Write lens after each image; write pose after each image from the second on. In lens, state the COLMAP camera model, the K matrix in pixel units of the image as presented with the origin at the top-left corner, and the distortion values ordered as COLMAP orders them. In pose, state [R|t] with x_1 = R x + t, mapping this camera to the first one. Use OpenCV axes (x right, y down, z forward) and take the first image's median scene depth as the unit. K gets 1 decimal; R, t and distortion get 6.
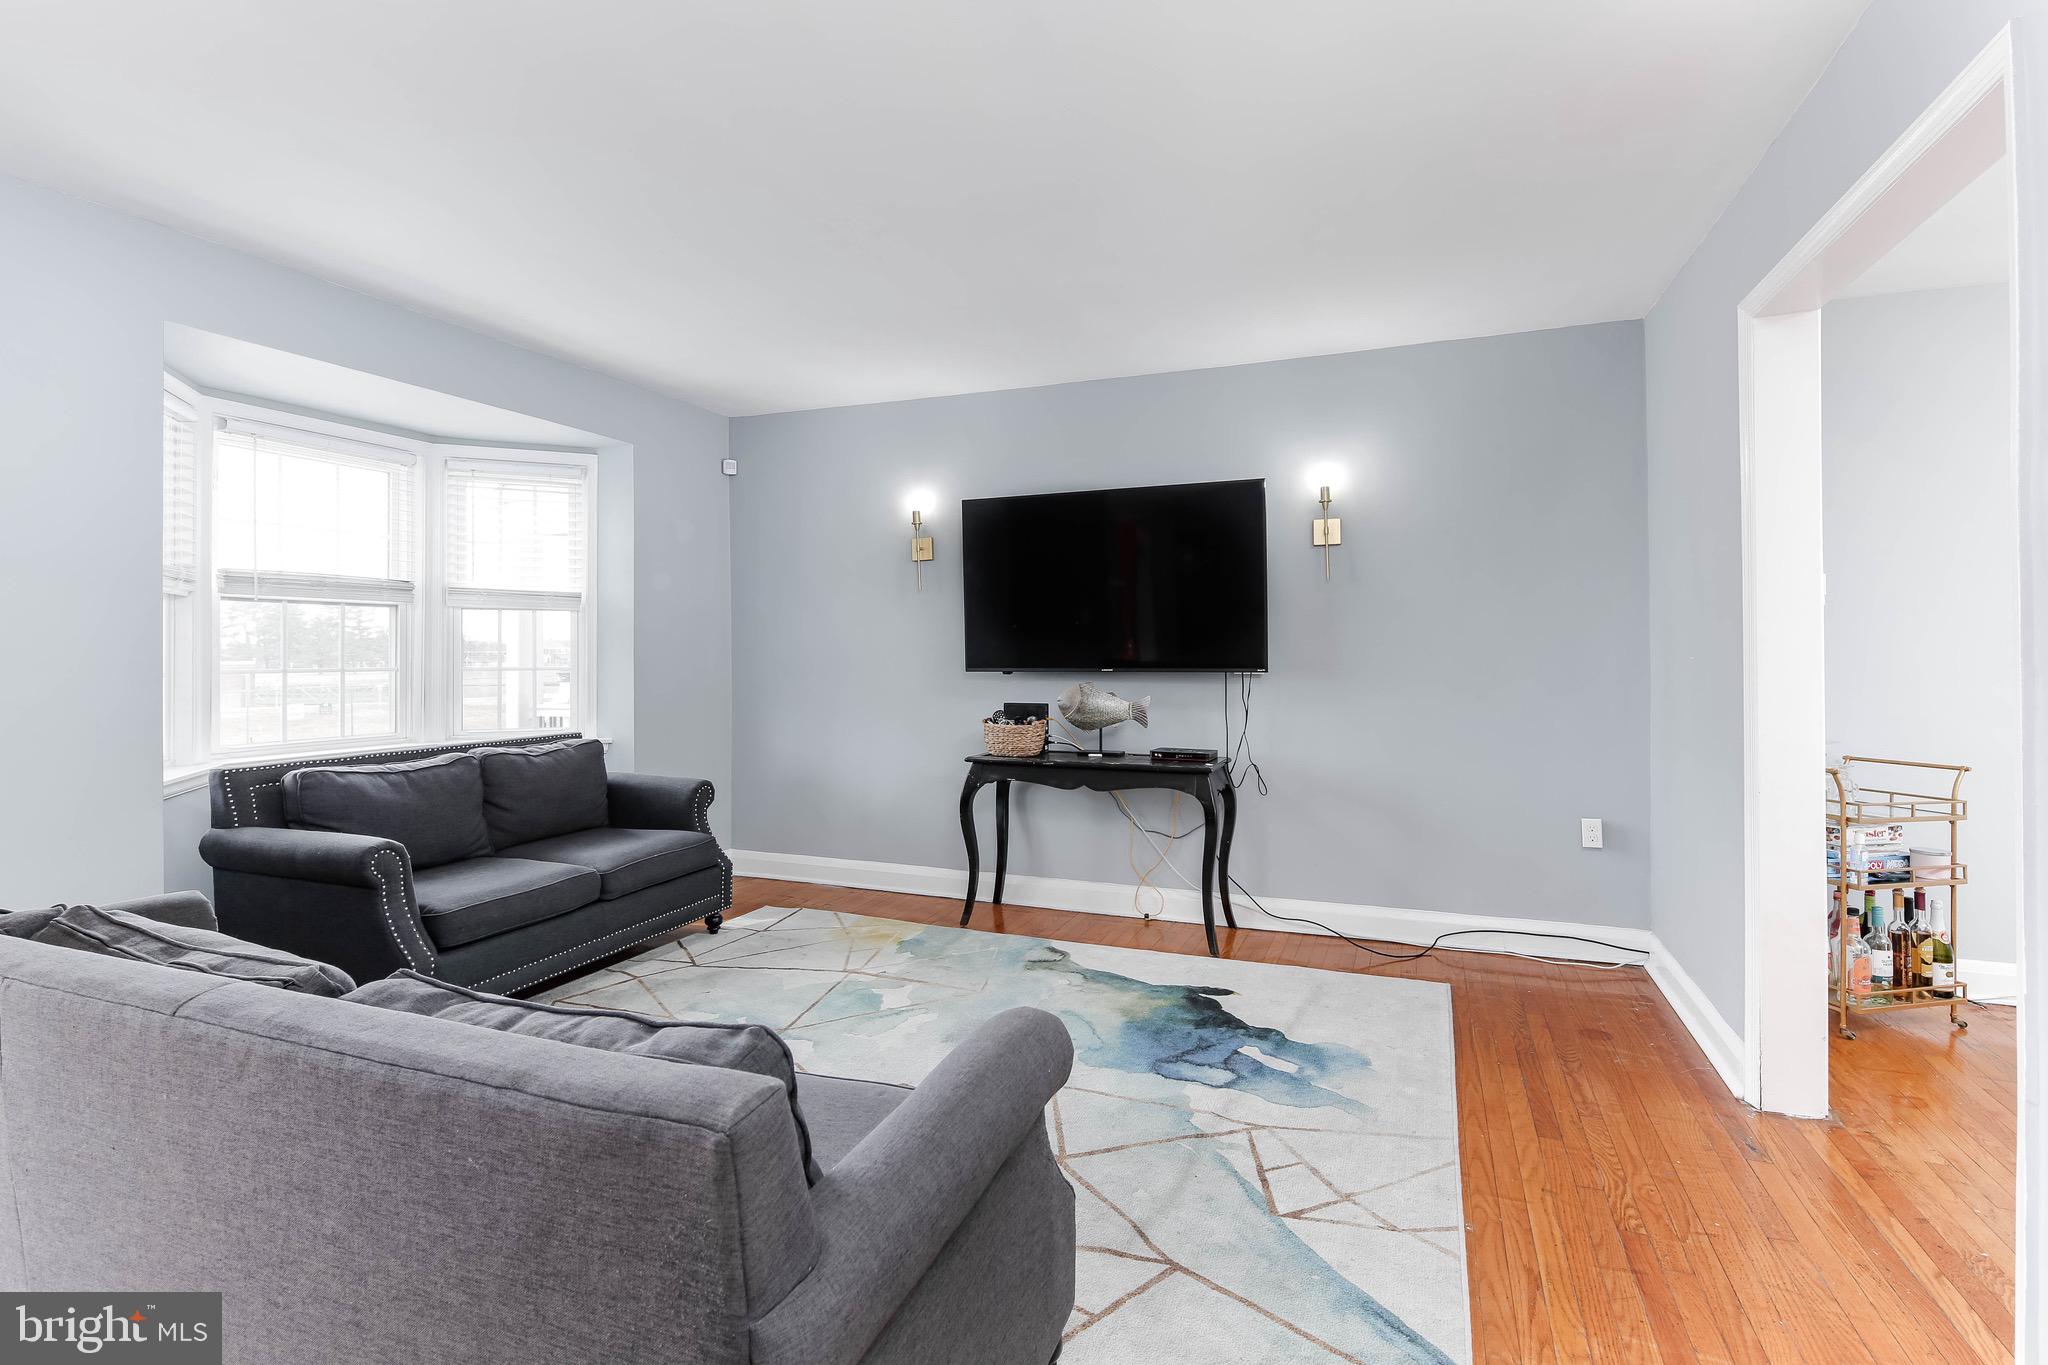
lens RADIAL K [[985.0, 0, 1032.8], [0, 985.0, 640.1], [0, 0, 1]] dist [0.000398, -0.000673]
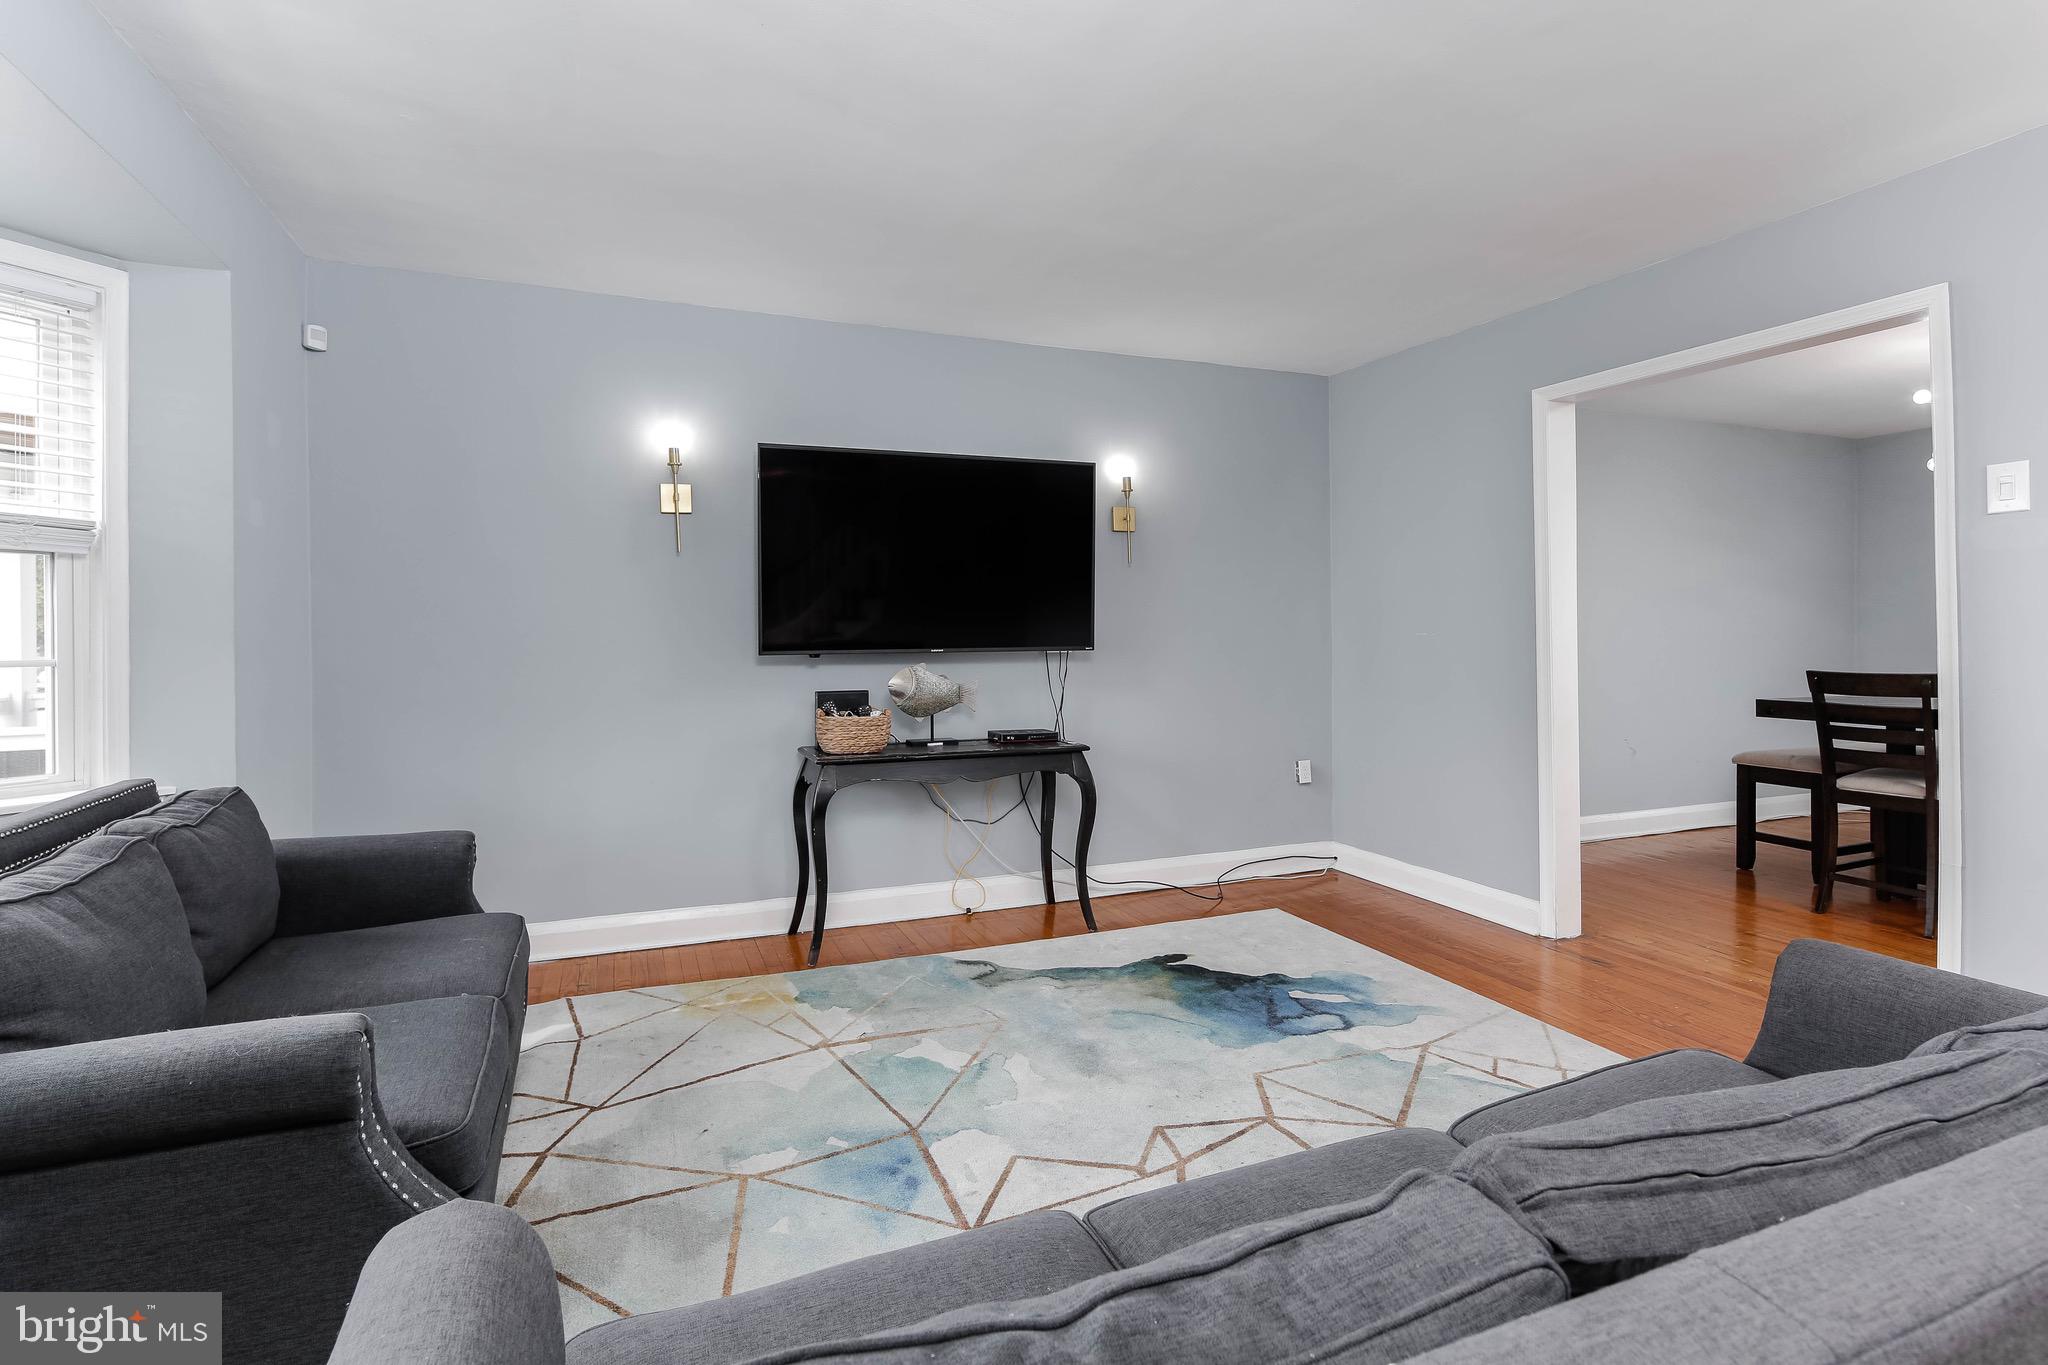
lens RADIAL K [[988.2, 0, 1028.4], [0, 988.2, 625.8], [0, 0, 1]] dist [0.001096, -0.001655]
pose [[0.722386, 0.003686, 0.691480, -0.583575], [-0.005899, 0.999982, 0.000833, 0.007233], [-0.691465, -0.004681, 0.722395, 0.324207]]
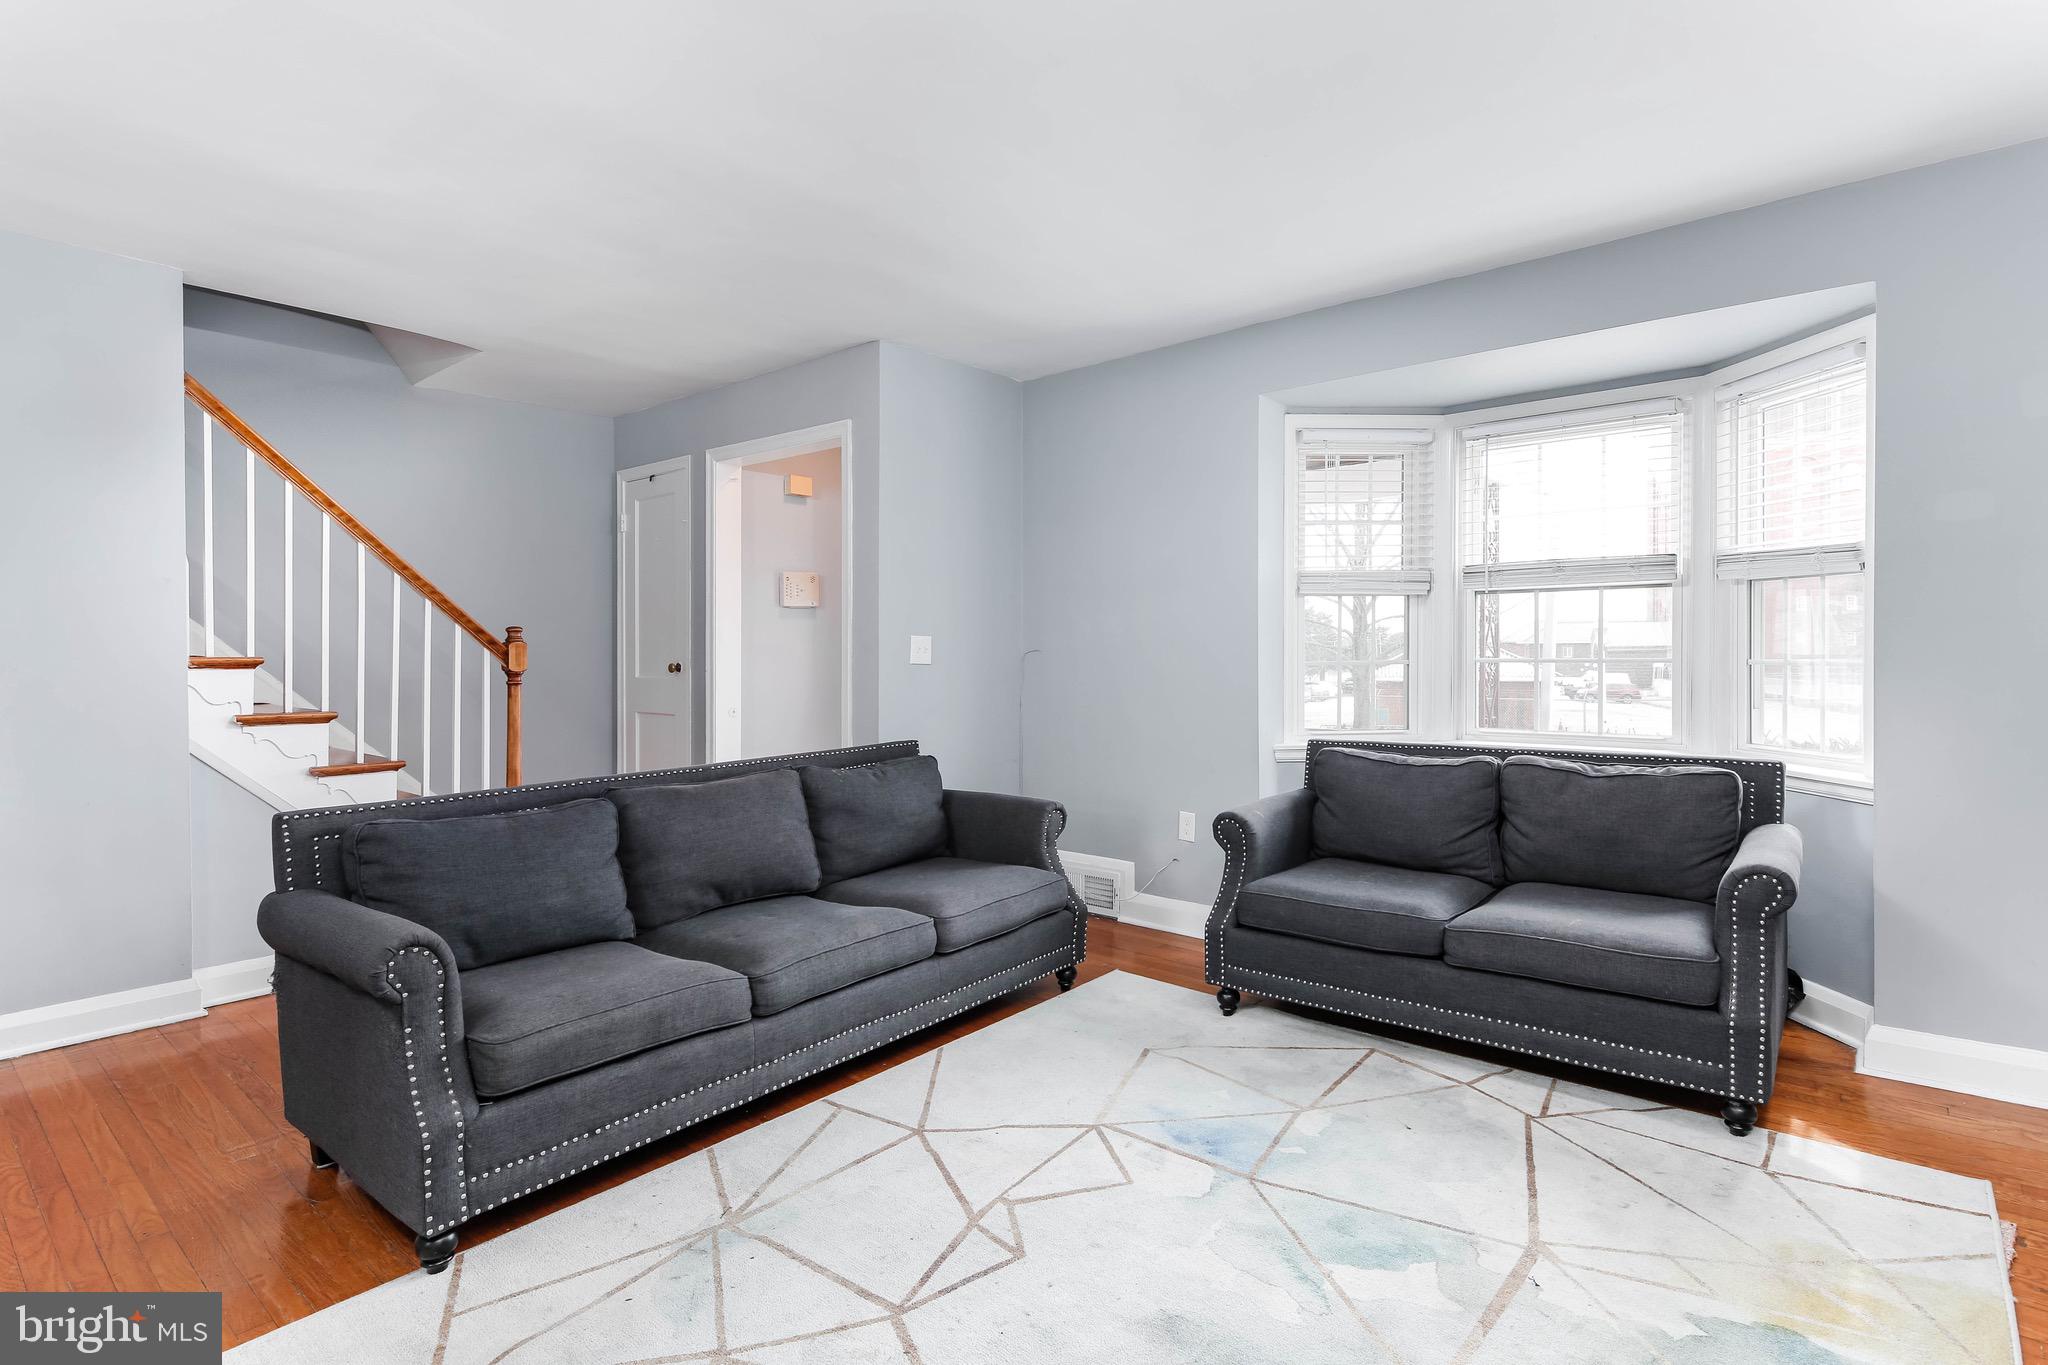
lens RADIAL K [[1018.1, 0, 1032.7], [0, 1018.1, 646.5], [0, 0, 1]] dist [0.001642, 0.000518]
pose [[-0.314230, 0.004893, -0.949334, 0.403759], [0.022318, 0.999748, -0.002235, 0.008584], [0.949084, -0.021889, -0.314261, 0.893809]]
